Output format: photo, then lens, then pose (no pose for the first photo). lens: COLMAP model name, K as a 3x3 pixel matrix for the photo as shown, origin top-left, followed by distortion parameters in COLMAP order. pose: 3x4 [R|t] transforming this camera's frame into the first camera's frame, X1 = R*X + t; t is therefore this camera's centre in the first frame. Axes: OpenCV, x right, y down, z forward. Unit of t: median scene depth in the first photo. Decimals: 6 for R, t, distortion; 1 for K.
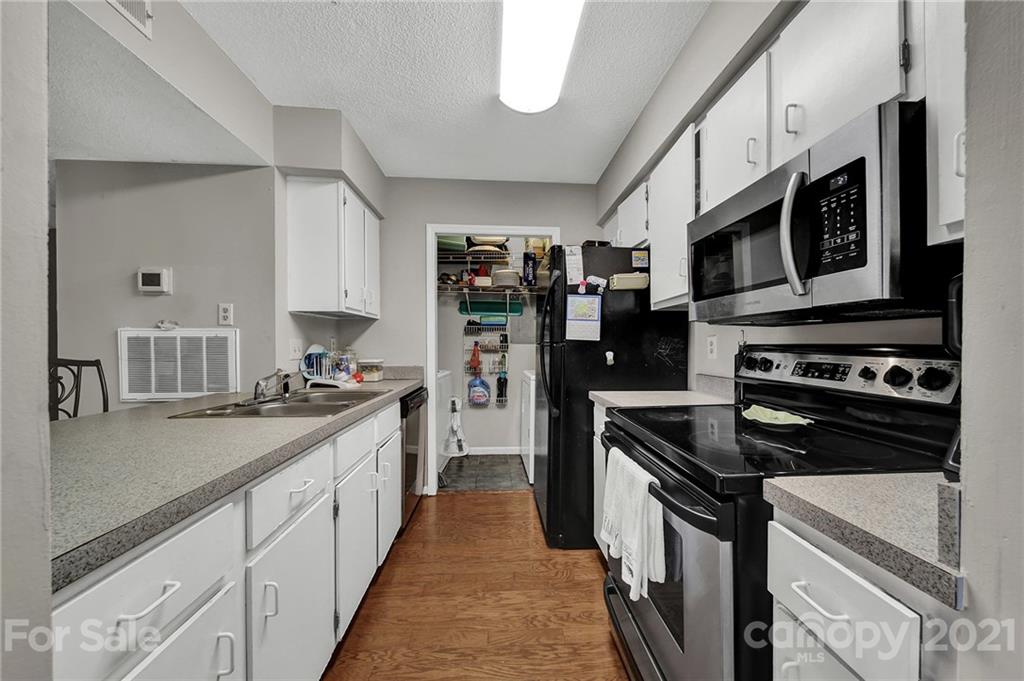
lens RADIAL K [[362.0, 0, 514.9], [0, 362.0, 345.6], [0, 0, 1]] dist [-0.001683, -0.000261]
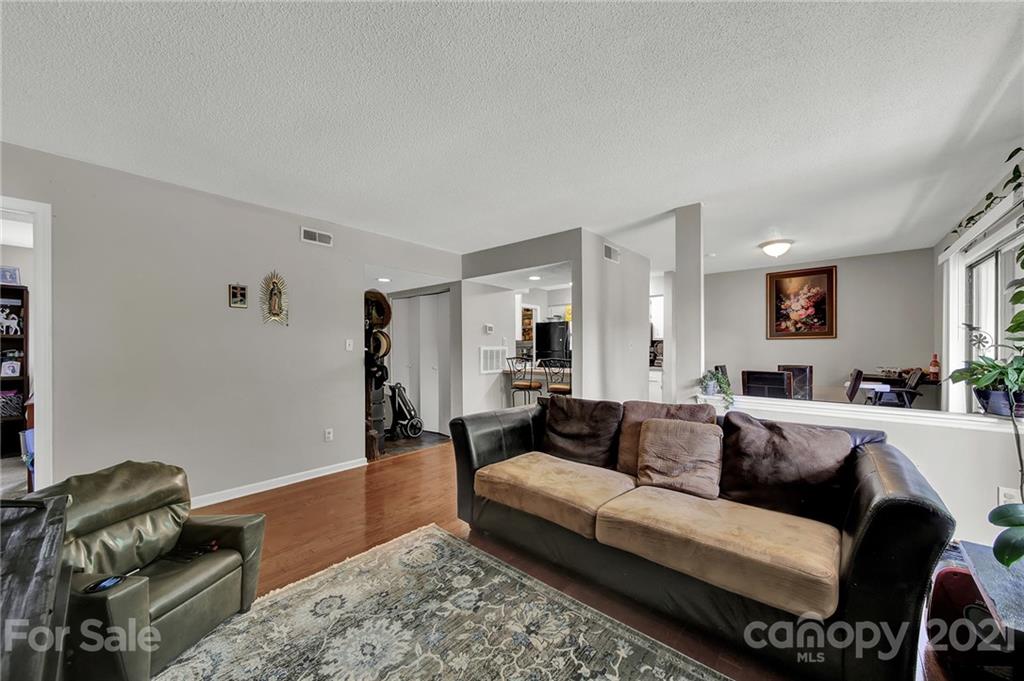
lens RADIAL K [[373.7, 0, 512.9], [0, 373.7, 349.8], [0, 0, 1]] dist [0.000831, 0.000021]
pose [[0.695084, -0.002432, 0.718924, -2.663932], [0.005029, 0.999986, -0.001480, -0.017006], [-0.718911, 0.004644, 0.695087, -0.982771]]
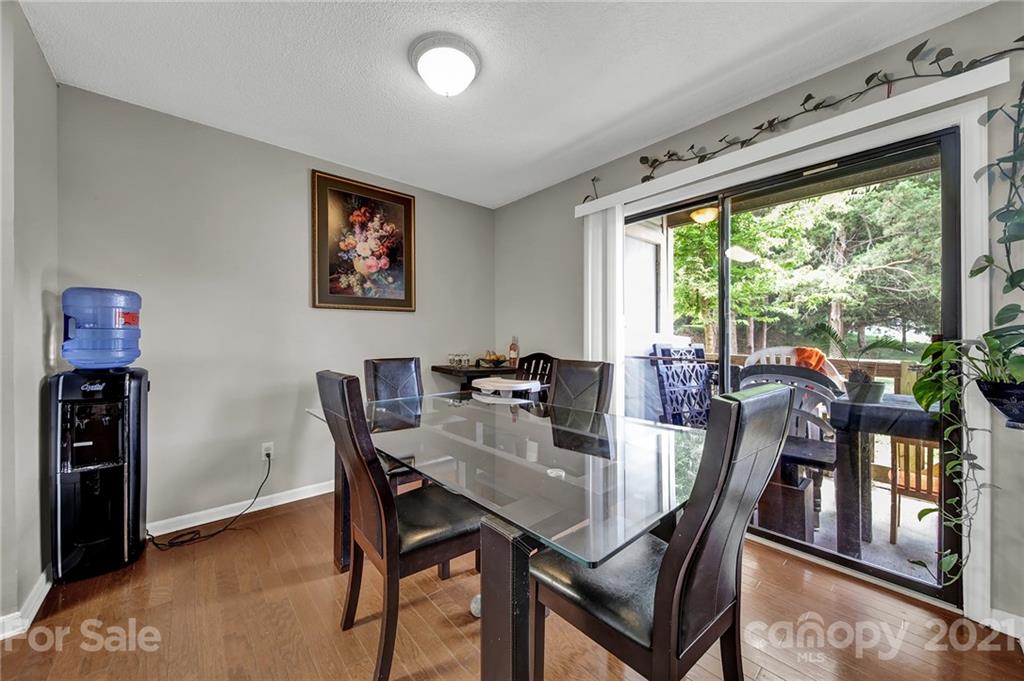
lens RADIAL K [[371.2, 0, 512.0], [0, 371.2, 340.5], [0, 0, 1]] dist [-0.000325, -0.000067]
pose [[-0.611833, -0.002856, 0.790982, -0.868787], [0.006175, 0.999946, 0.008387, 0.021602], [-0.790963, 0.010016, -0.611782, -0.173715]]
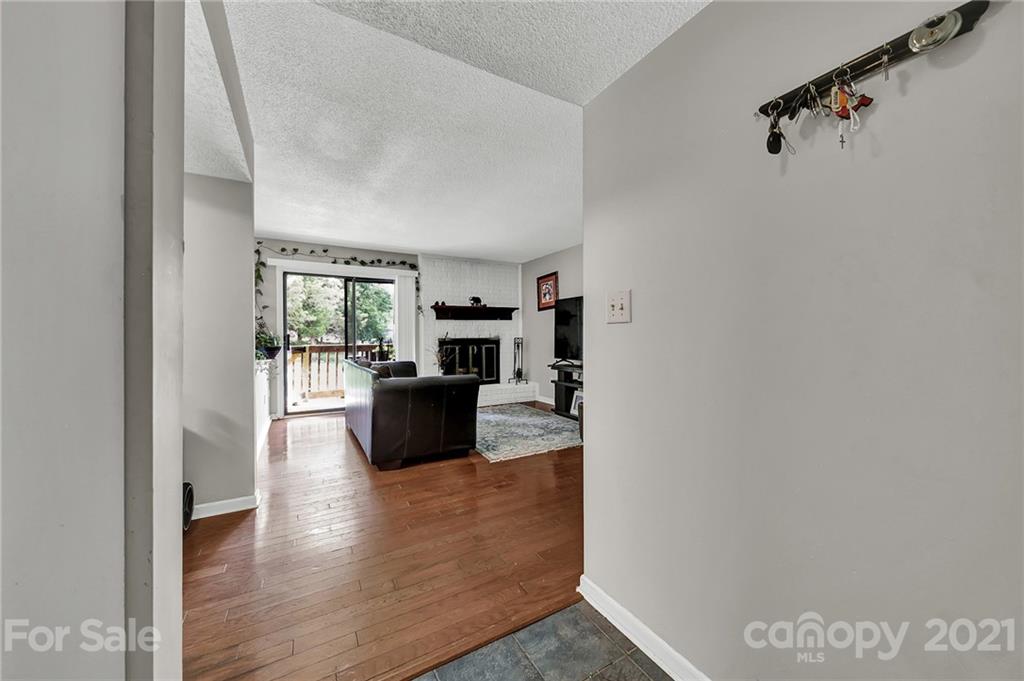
lens RADIAL K [[367.1, 0, 515.4], [0, 367.1, 333.5], [0, 0, 1]] dist [-0.001517, -0.000117]
pose [[-0.889188, 0.002424, -0.457535, -1.315510], [0.001295, 0.999995, 0.002783, 0.009709], [0.457540, 0.001882, -0.889187, 1.542341]]
